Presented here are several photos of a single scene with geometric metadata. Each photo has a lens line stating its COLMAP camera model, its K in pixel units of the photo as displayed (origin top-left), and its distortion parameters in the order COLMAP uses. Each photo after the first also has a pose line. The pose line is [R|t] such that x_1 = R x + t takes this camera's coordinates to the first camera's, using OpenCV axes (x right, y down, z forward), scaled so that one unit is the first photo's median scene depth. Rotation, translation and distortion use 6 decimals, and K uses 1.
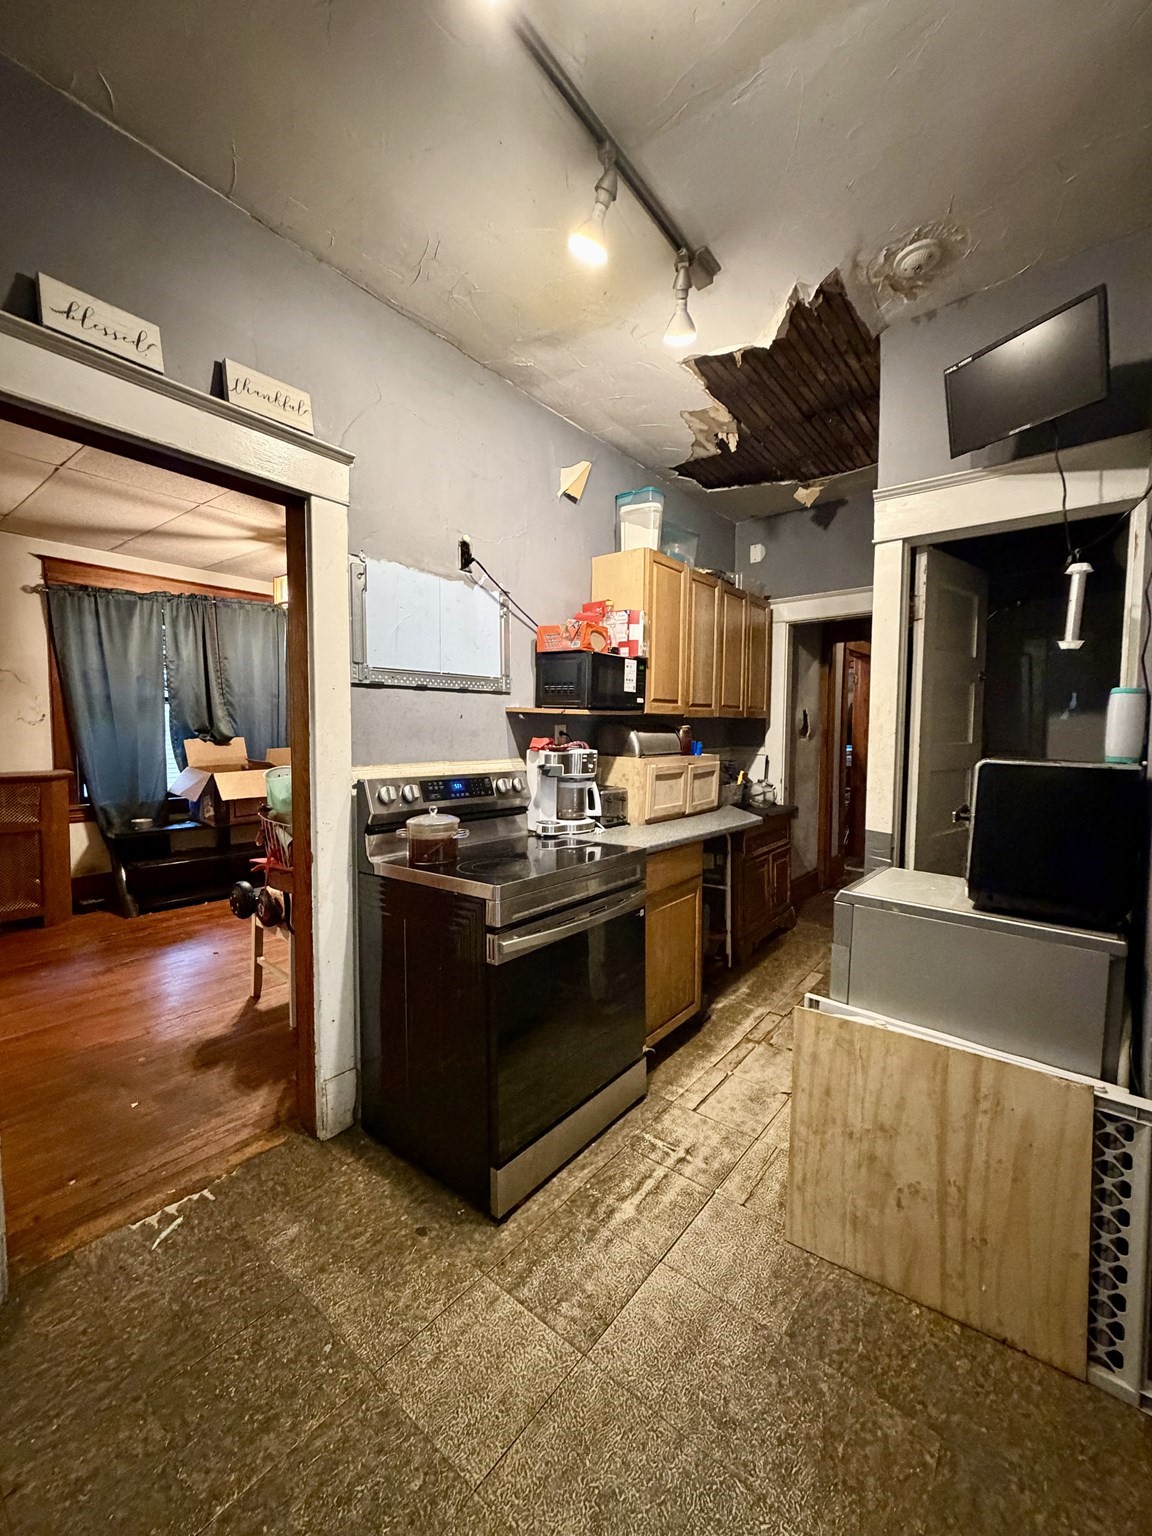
lens RADIAL K [[616.8, 0, 574.0], [0, 616.8, 761.6], [0, 0, 1]] dist [0.002369, 0.000256]
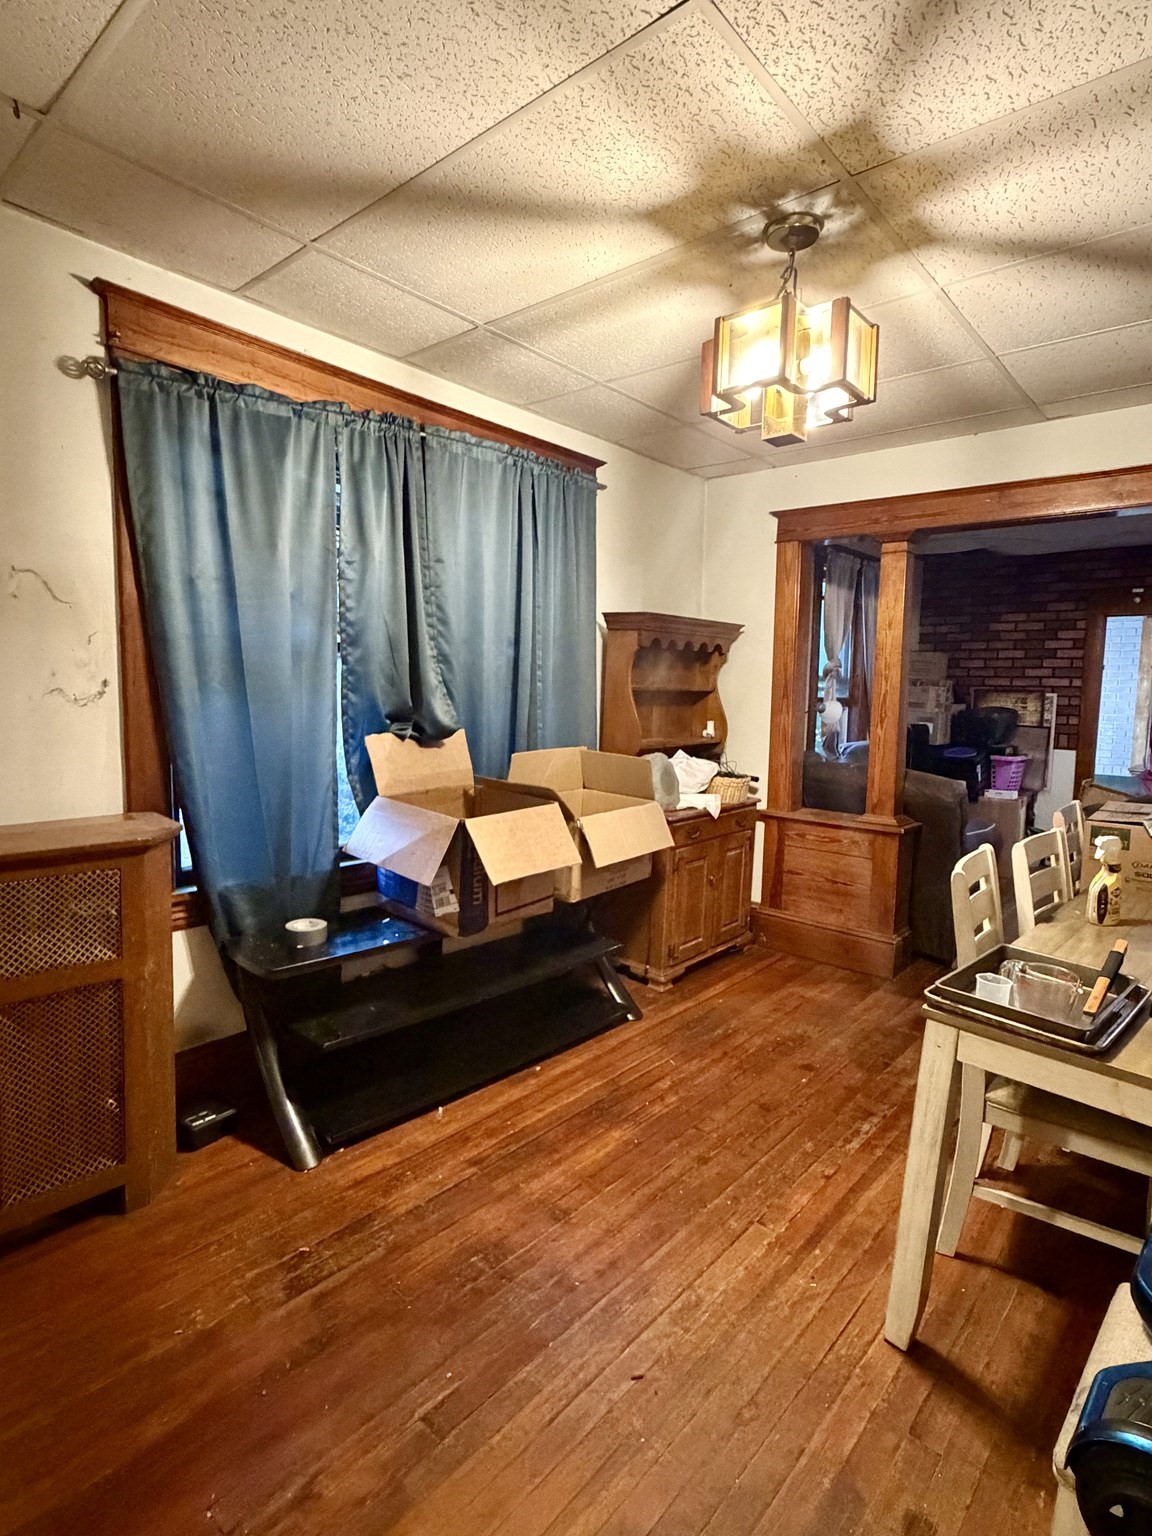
lens RADIAL K [[795.9, 0, 578.1], [0, 795.9, 765.8], [0, 0, 1]] dist [0.001128, 0.001411]
pose [[0.998415, 0.016443, -0.053826, -0.486300], [-0.014533, 0.999258, 0.035679, -0.040690], [0.054372, -0.034840, 0.997913, 0.458480]]
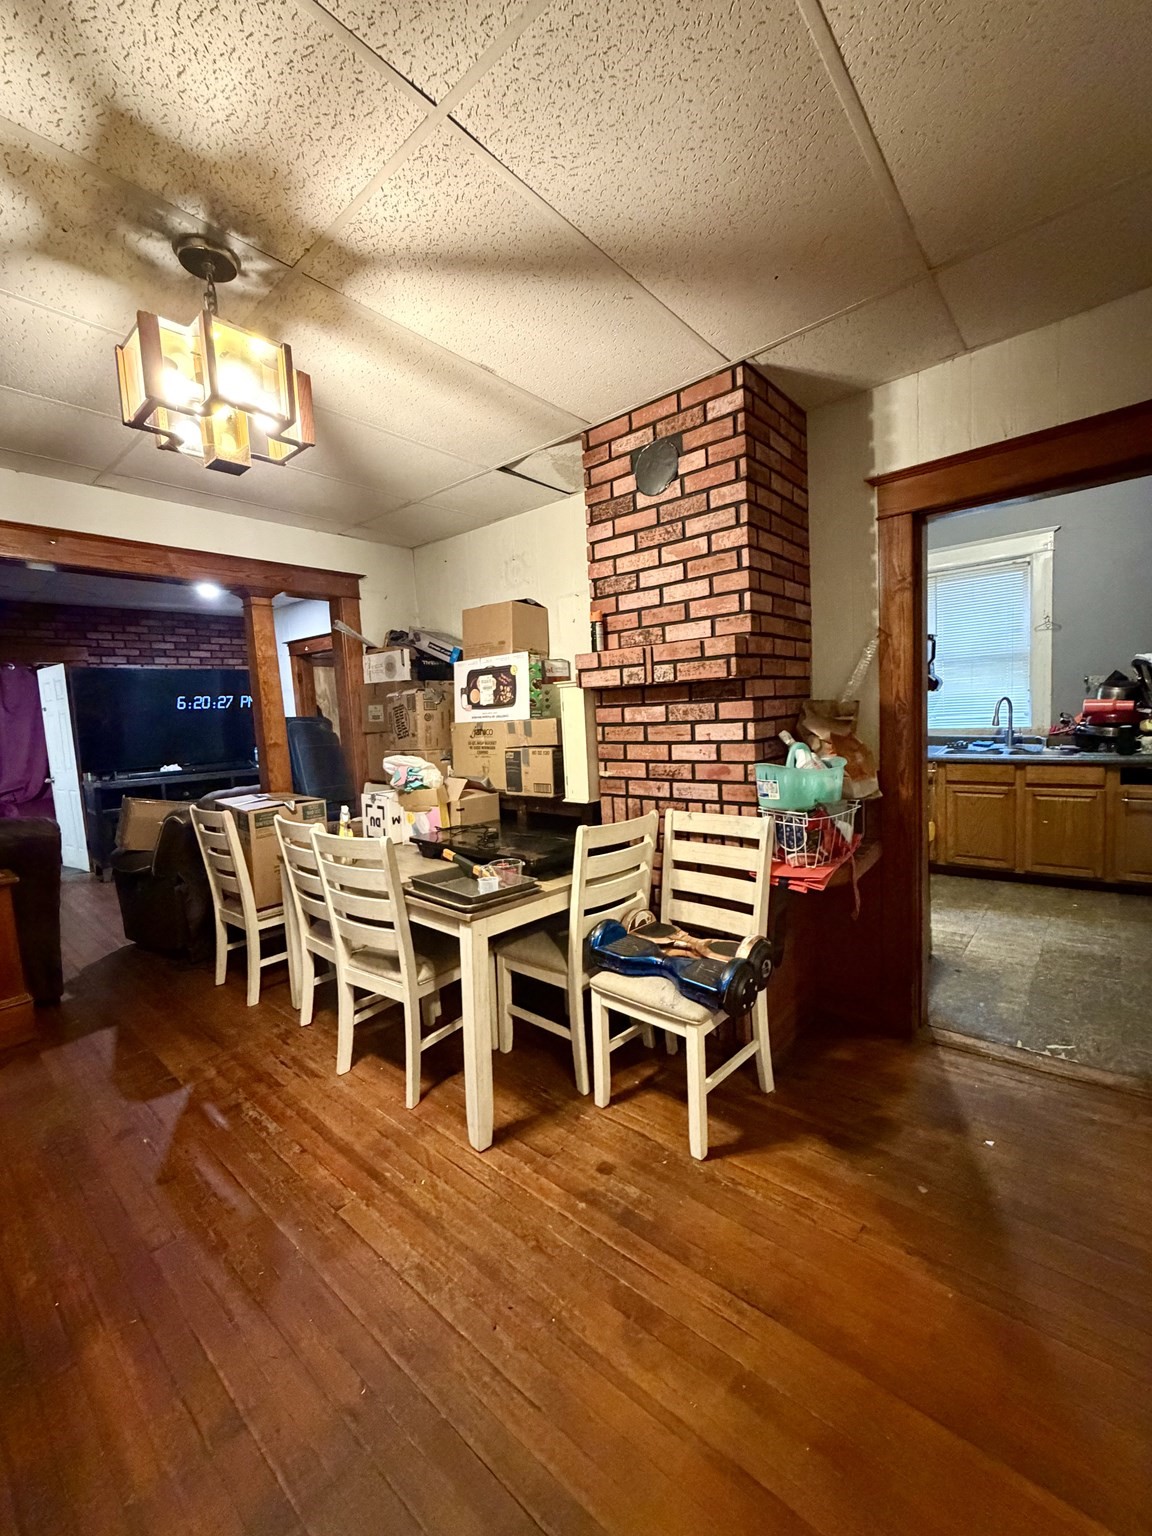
lens RADIAL K [[616.8, 0, 576.3], [0, 616.8, 762.3], [0, 0, 1]] dist [0.002369, 0.000256]
pose [[0.039894, -0.097687, 0.994417, -0.635530], [0.114192, 0.989135, 0.092587, -0.048076], [-0.992657, 0.109860, 0.050616, 0.605903]]
